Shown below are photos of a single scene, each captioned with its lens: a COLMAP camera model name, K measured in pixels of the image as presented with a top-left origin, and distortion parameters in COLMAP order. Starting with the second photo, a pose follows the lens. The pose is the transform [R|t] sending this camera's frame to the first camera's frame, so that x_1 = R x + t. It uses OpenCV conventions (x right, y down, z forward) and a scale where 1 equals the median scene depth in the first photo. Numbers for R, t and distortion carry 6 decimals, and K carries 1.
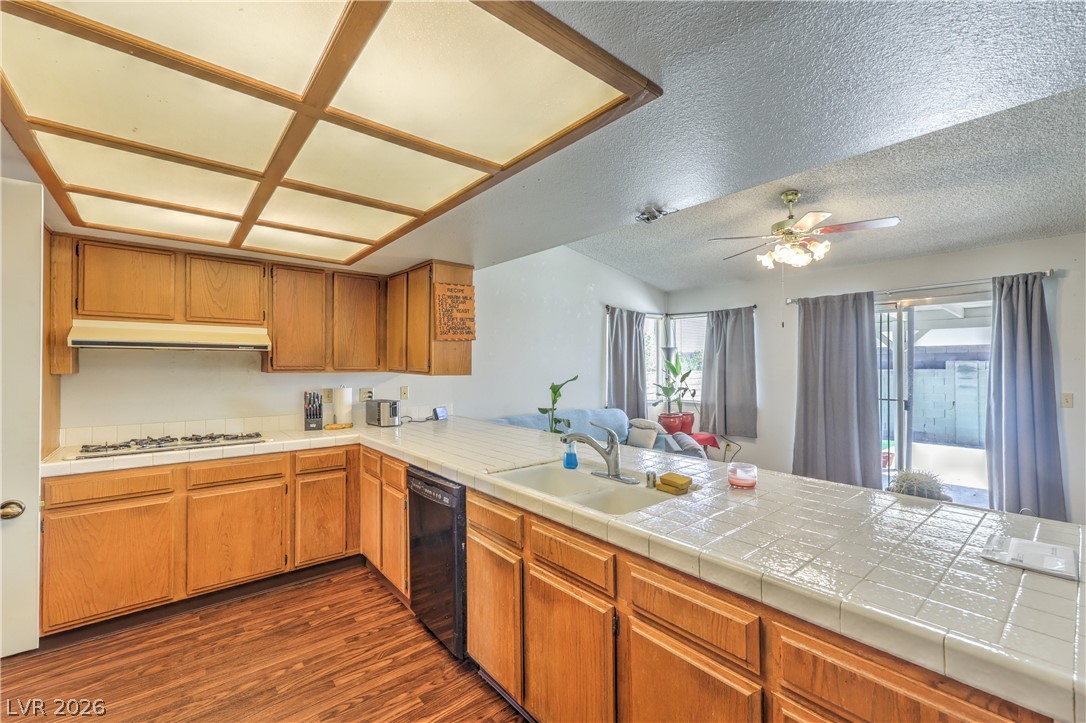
lens RADIAL K [[447.4, 0, 562.1], [0, 447.4, 363.6], [0, 0, 1]] dist [0.001245, 0.000236]
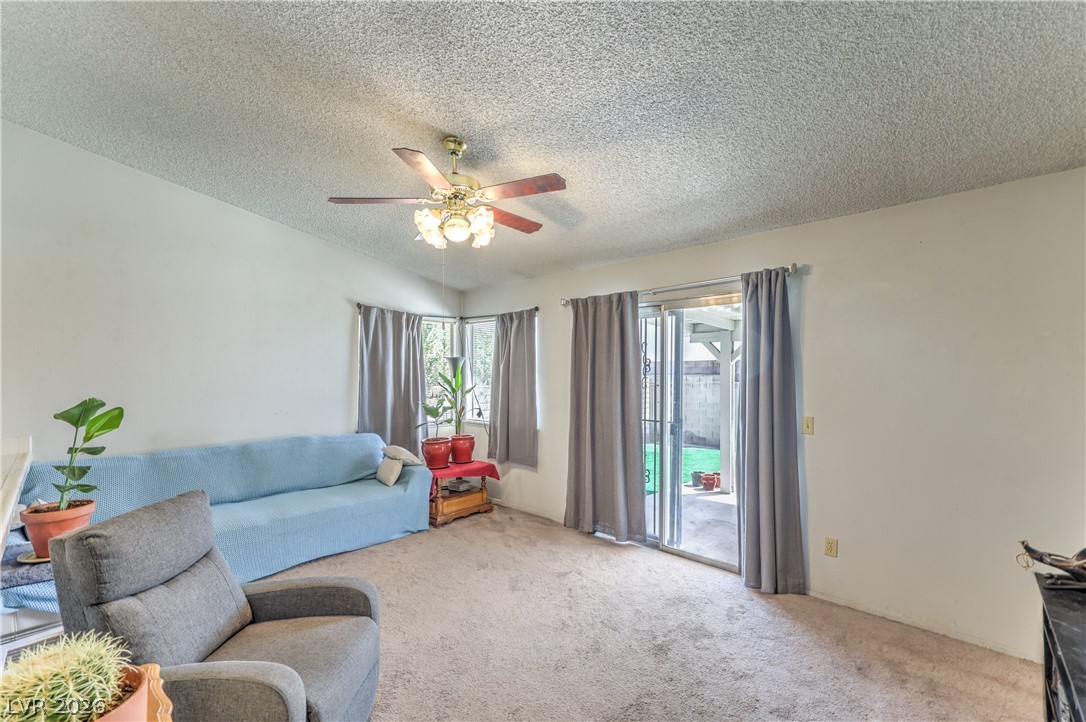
lens RADIAL K [[442.7, 0, 574.6], [0, 442.7, 374.0], [0, 0, 1]] dist [-0.001523, -0.000062]
pose [[0.989697, 0.002060, 0.143160, 0.374399], [-0.002385, 0.999995, 0.002099, -0.007930], [-0.143155, -0.002418, 0.989697, 0.169818]]
